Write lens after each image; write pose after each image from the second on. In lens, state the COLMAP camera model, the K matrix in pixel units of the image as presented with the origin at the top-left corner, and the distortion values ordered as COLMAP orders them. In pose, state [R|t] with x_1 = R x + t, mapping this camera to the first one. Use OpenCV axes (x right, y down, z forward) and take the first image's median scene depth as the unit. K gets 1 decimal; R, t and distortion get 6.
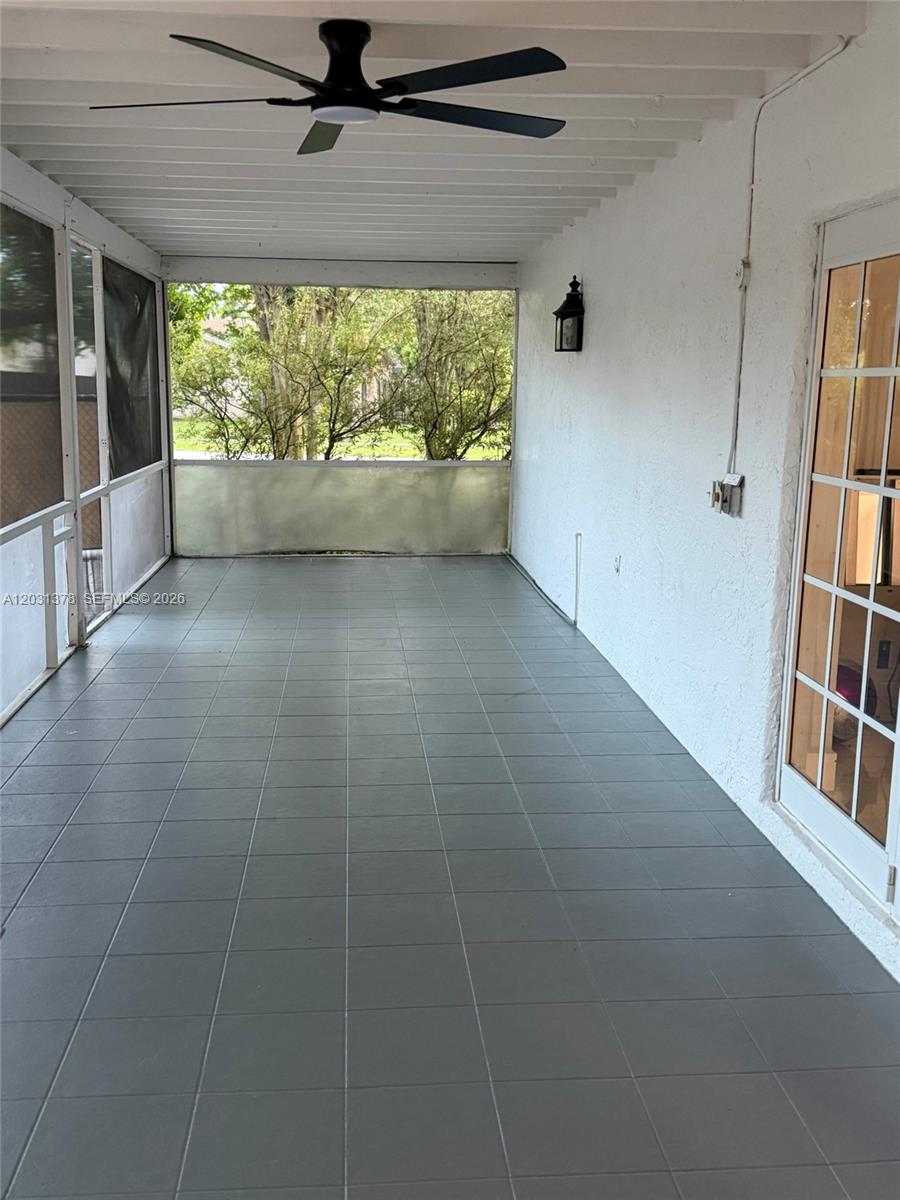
lens RADIAL K [[1190.3, 0, 438.9], [0, 1190.3, 599.2], [0, 0, 1]] dist [0.088793, 0.000000]
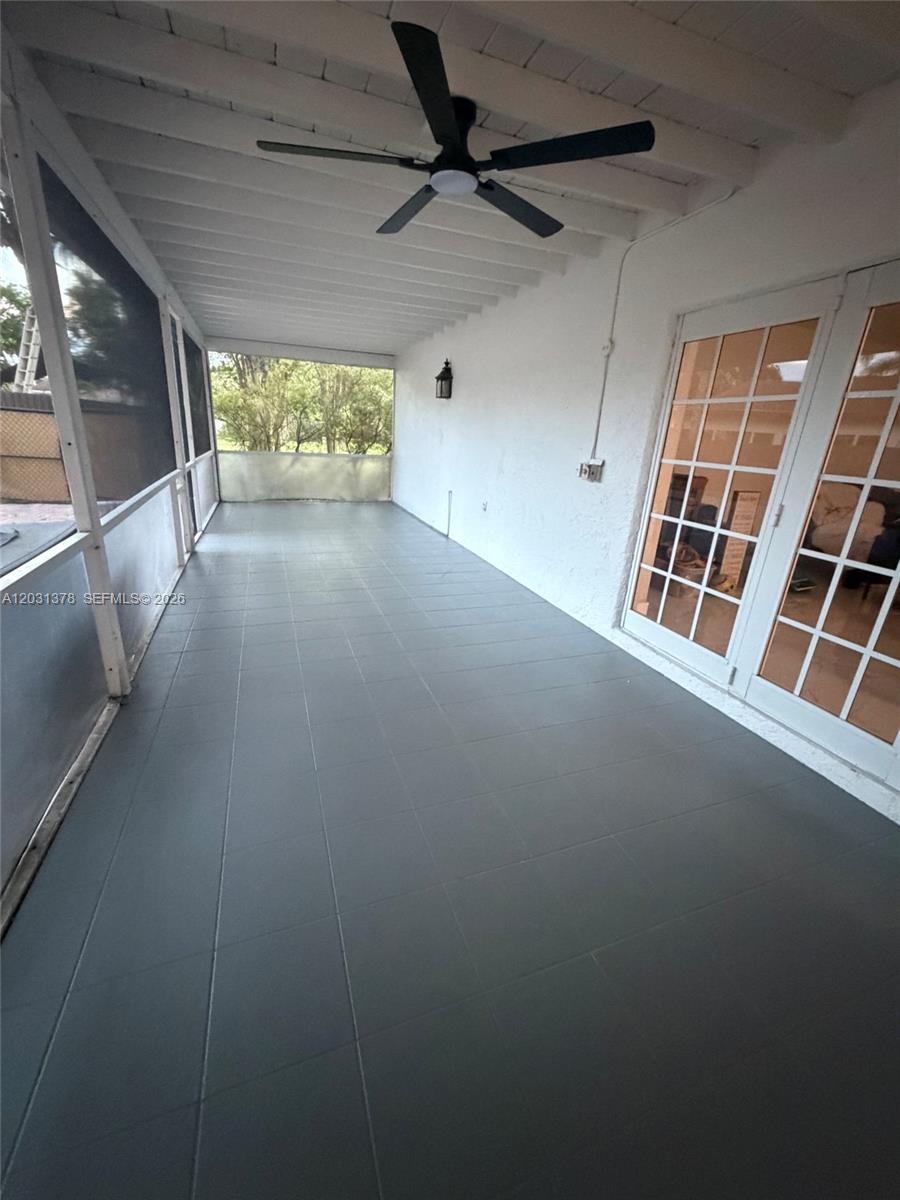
lens RADIAL K [[480.1, 0, 449.0], [0, 480.1, 596.3], [0, 0, 1]] dist [0.004094, -0.000618]
pose [[0.960946, -0.050759, 0.272040, -0.114196], [0.007011, 0.987185, 0.159428, -0.007324], [-0.276646, -0.151294, 0.948987, 0.176098]]
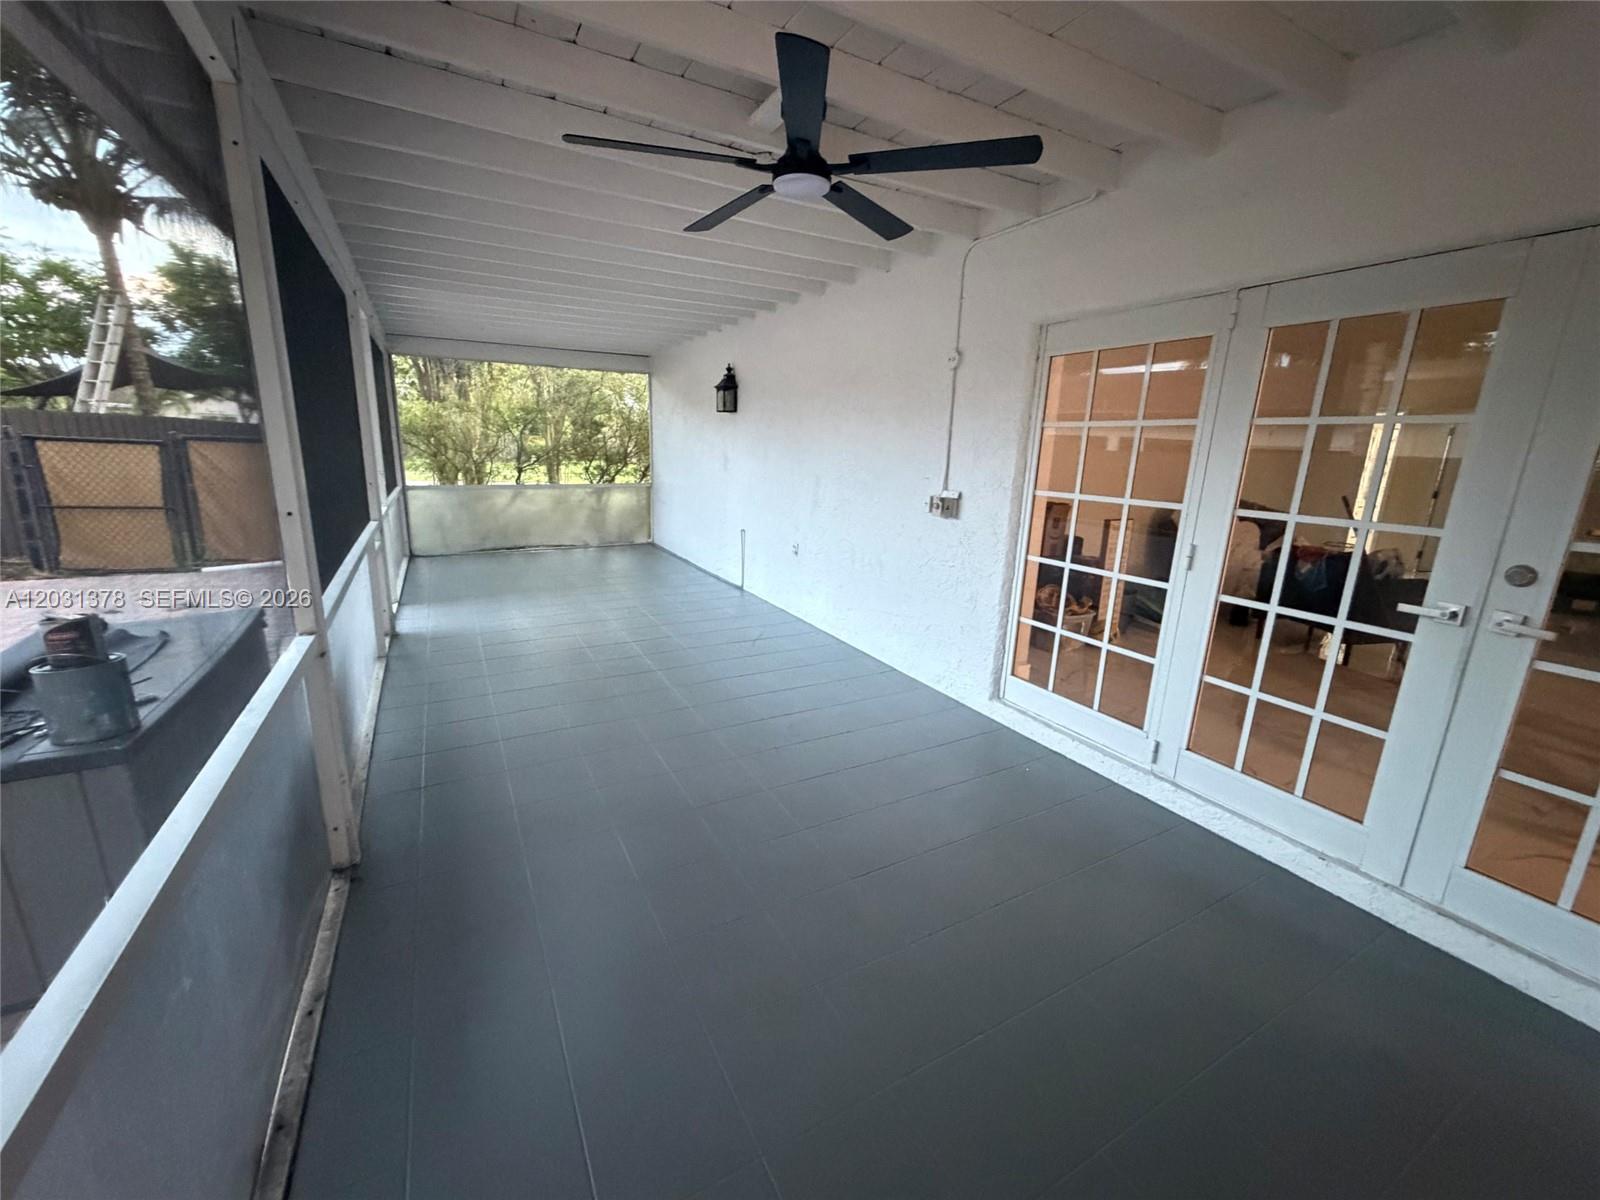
lens RADIAL K [[640.1, 0, 793.0], [0, 640.1, 598.6], [0, 0, 1]] dist [0.004094, -0.000618]
pose [[0.912353, -0.083397, 0.400819, -0.161014], [0.057714, 0.995455, 0.075752, -0.023495], [-0.405315, -0.045980, 0.913020, 0.186414]]
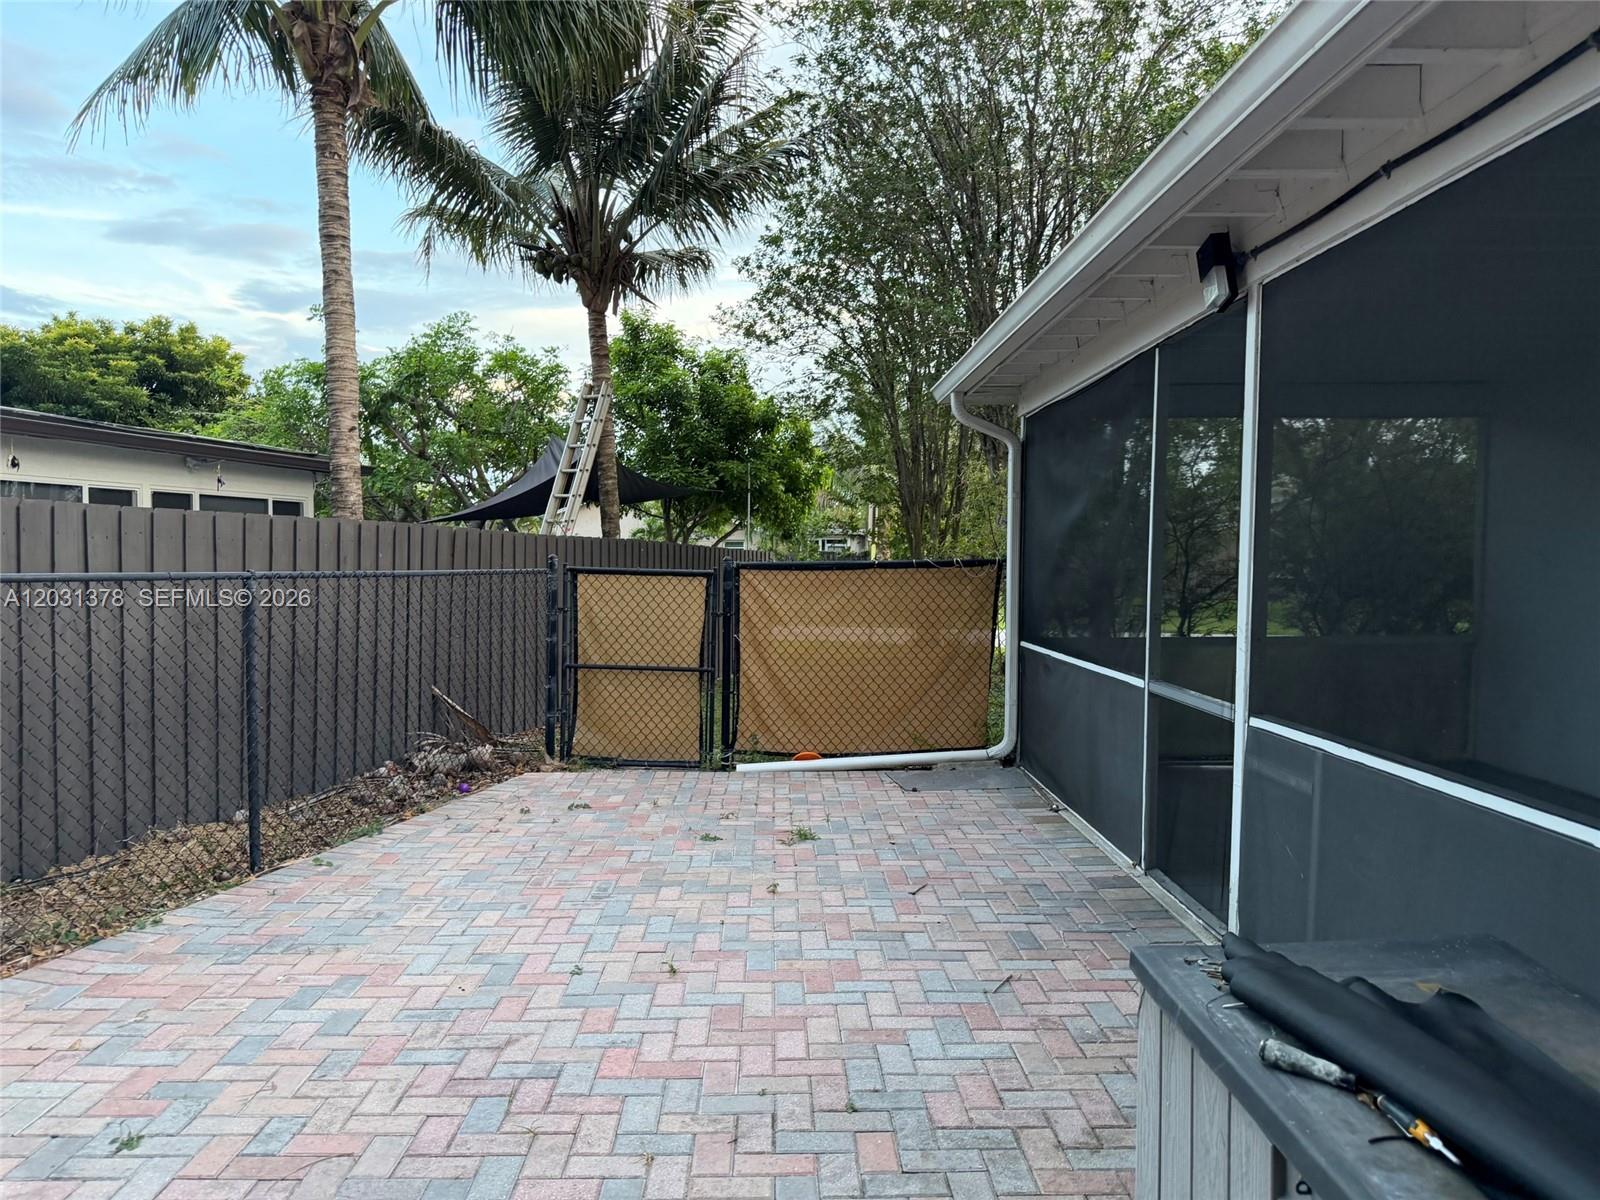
lens RADIAL K [[1146.4, 0, 802.2], [0, 1146.4, 604.4], [0, 0, 1]] dist [0.084073, -0.078752]
pose [[0.998162, -0.009377, -0.059867, -0.429752], [0.000798, 0.989904, -0.141736, -0.041875], [0.060592, 0.141428, 0.988092, 0.318437]]
